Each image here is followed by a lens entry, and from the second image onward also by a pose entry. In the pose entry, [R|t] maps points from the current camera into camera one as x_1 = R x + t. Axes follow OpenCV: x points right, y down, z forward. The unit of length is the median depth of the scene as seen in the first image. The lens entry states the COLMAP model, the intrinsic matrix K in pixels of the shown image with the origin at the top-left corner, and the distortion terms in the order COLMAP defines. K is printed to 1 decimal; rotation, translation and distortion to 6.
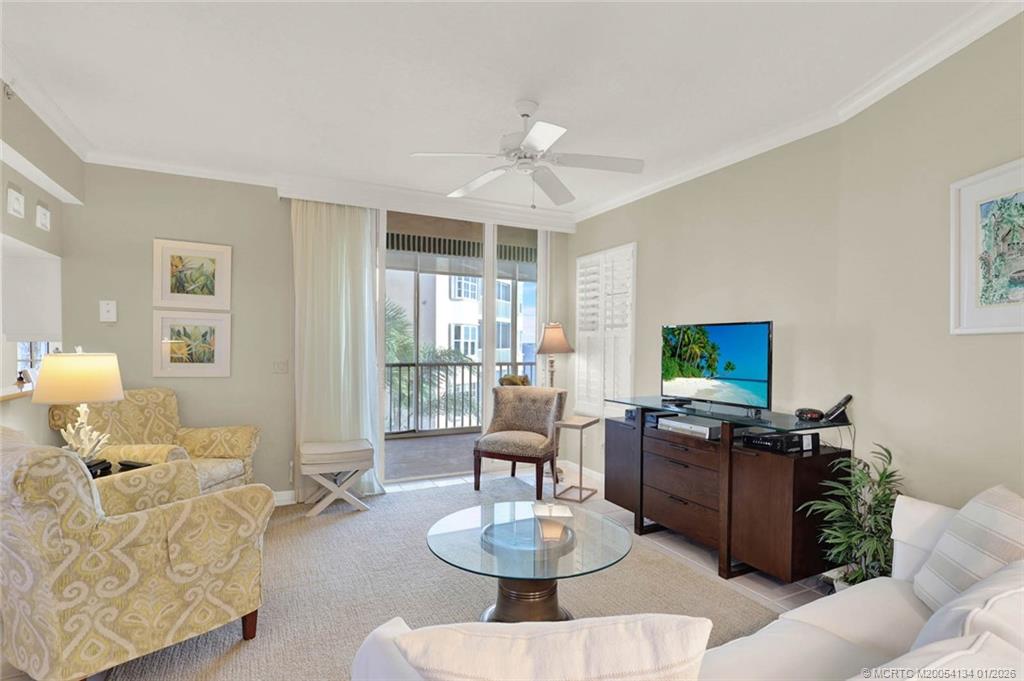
lens RADIAL K [[484.9, 0, 518.5], [0, 484.9, 340.3], [0, 0, 1]] dist [0.002888, 0.000909]
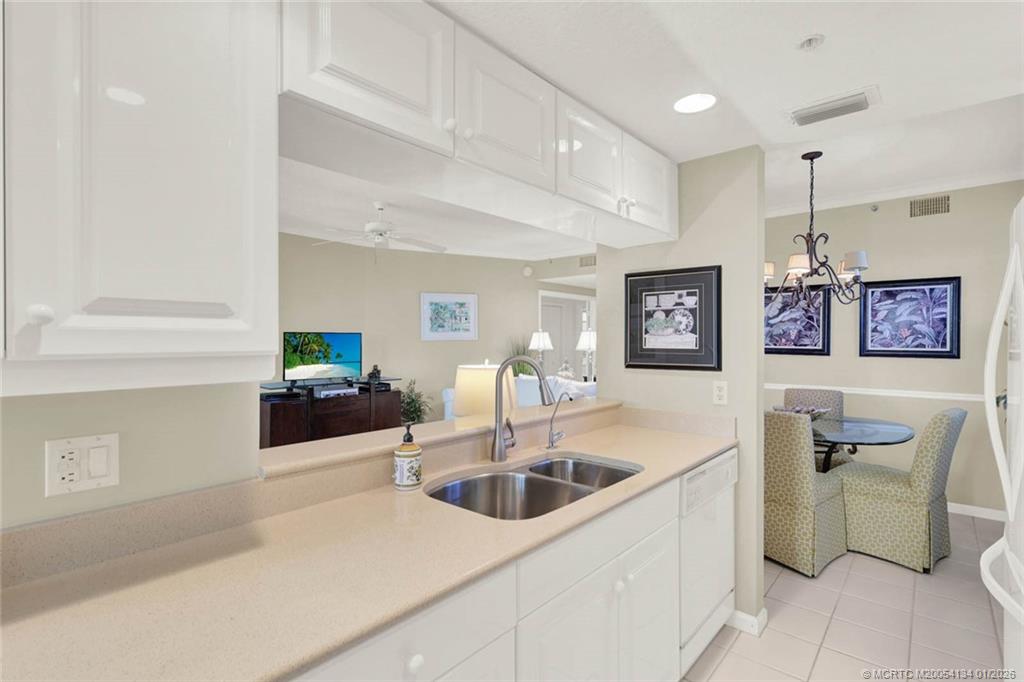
lens RADIAL K [[484.9, 0, 511.2], [0, 484.9, 341.1], [0, 0, 1]] dist [0.002888, 0.000909]
pose [[-0.405431, -0.011073, 0.914059, -1.372760], [-0.015899, 0.999861, 0.005060, -0.018970], [-0.913987, -0.012481, -0.405551, 1.065559]]
